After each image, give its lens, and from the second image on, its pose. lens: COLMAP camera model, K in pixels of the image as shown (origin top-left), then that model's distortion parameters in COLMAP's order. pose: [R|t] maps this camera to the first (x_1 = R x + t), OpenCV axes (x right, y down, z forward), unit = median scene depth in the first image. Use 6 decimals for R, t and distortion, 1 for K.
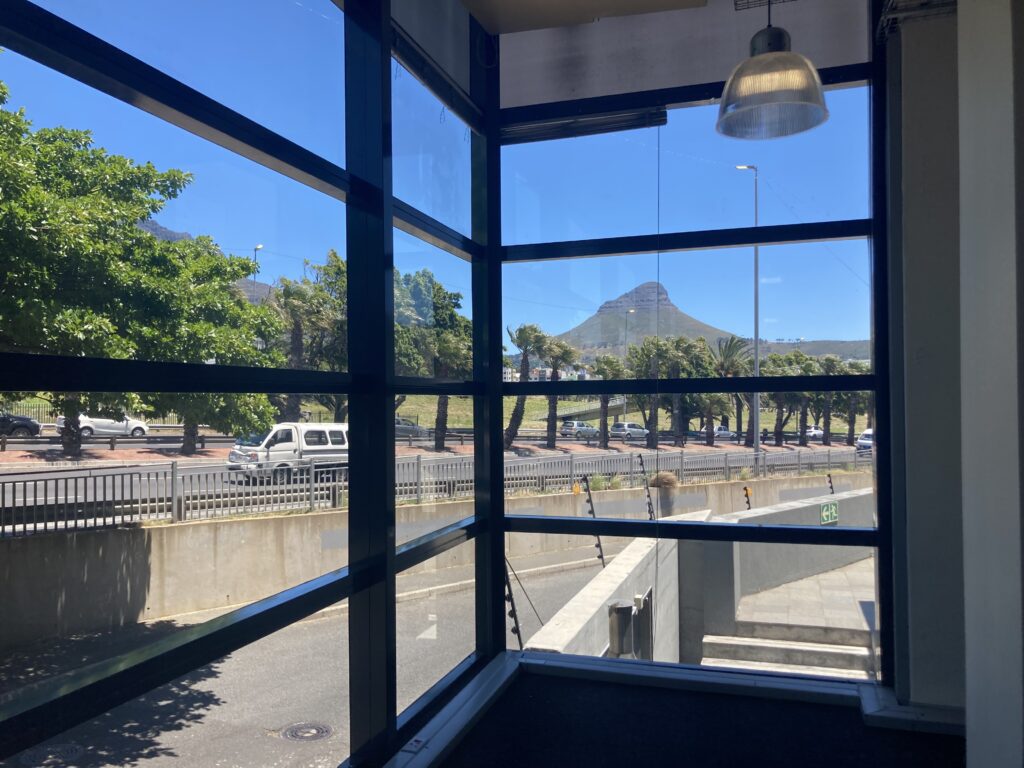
lens RADIAL K [[838.6, 0, 512.0], [0, 838.6, 384.0], [0, 0, 1]] dist [-0.011266, -0.006824]
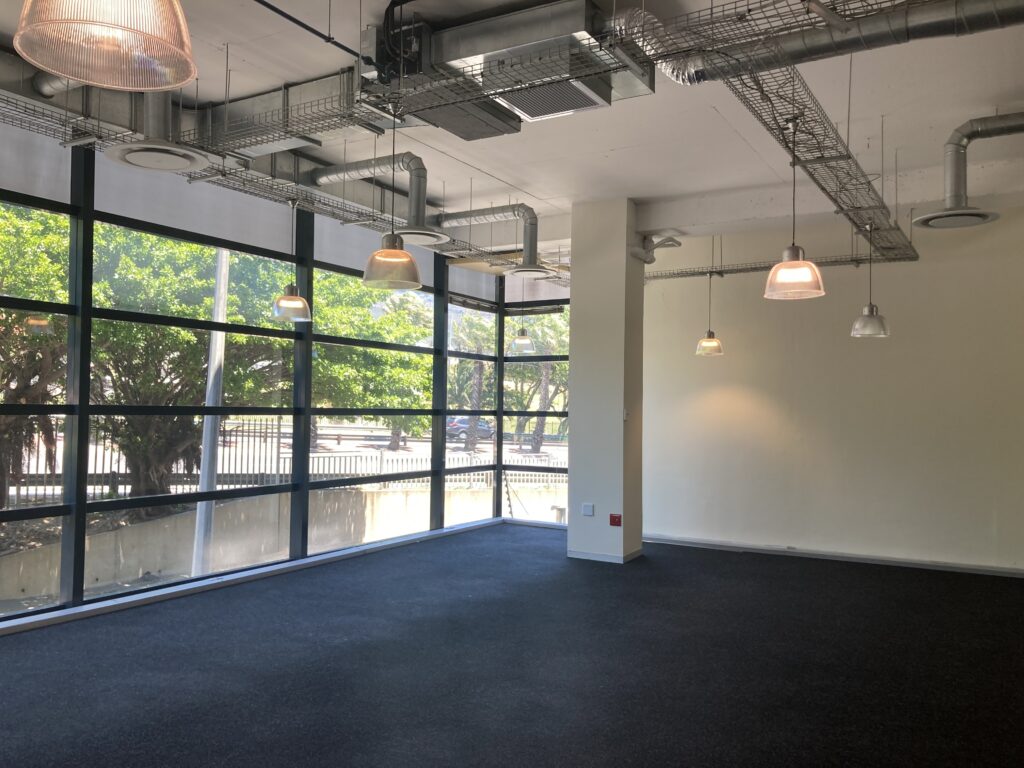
lens RADIAL K [[838.6, 0, 512.0], [0, 838.6, 384.0], [0, 0, 1]] dist [-0.011266, -0.006824]
pose [[0.972200, 0.019268, -0.233356, 0.189452], [-0.022290, 0.999698, -0.010316, -0.017521], [0.233087, 0.015231, 0.972337, -0.453631]]
